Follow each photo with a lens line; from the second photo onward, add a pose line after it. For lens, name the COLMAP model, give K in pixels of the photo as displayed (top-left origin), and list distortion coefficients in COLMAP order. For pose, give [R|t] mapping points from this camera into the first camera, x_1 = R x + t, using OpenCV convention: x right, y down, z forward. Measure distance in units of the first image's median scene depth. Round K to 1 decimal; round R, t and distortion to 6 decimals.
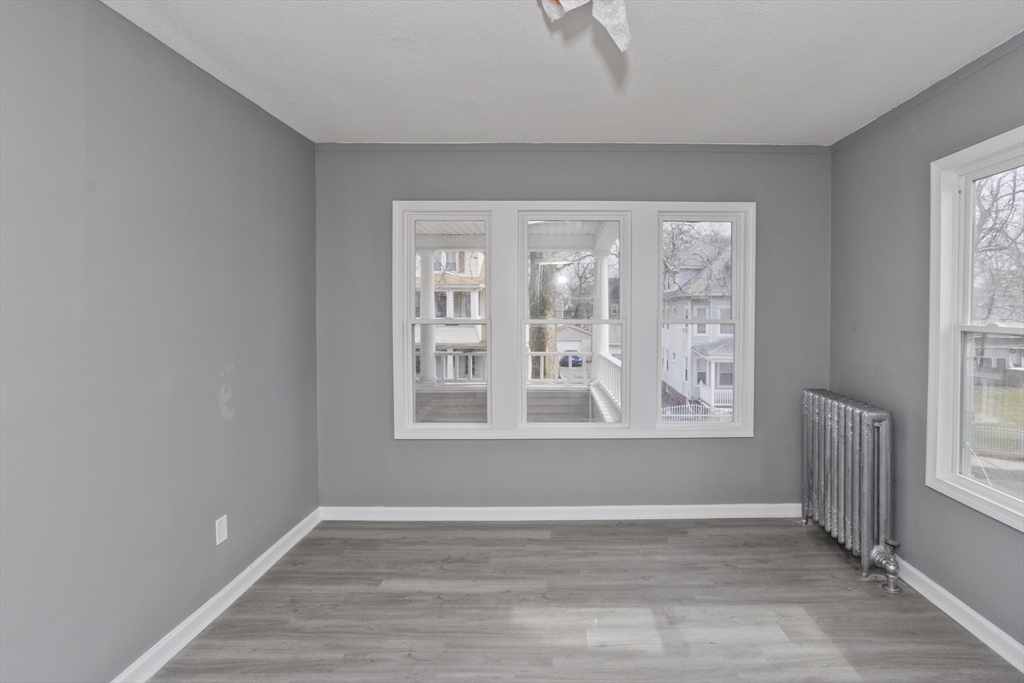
lens RADIAL K [[511.2, 0, 513.3], [0, 511.2, 312.9], [0, 0, 1]] dist [-0.016614, 0.016031]
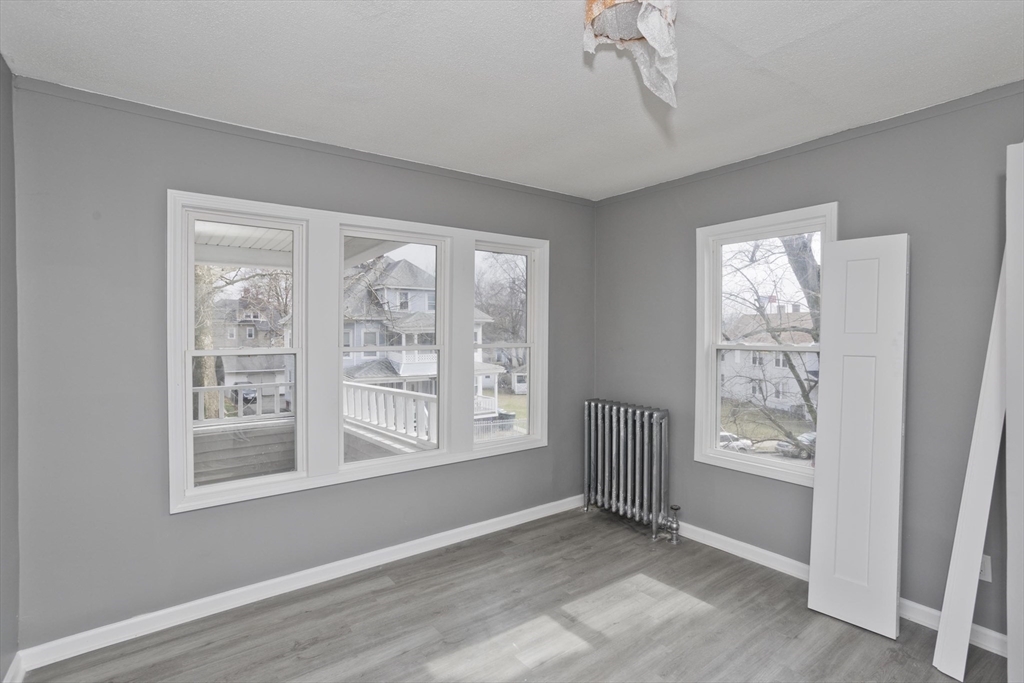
lens RADIAL K [[511.2, 0, 522.1], [0, 511.2, 335.9], [0, 0, 1]] dist [-0.016614, 0.016031]
pose [[0.796622, -0.004833, 0.604458, -0.318740], [0.007338, 0.999972, -0.001676, -0.001599], [-0.604433, 0.005771, 0.796635, 0.138417]]
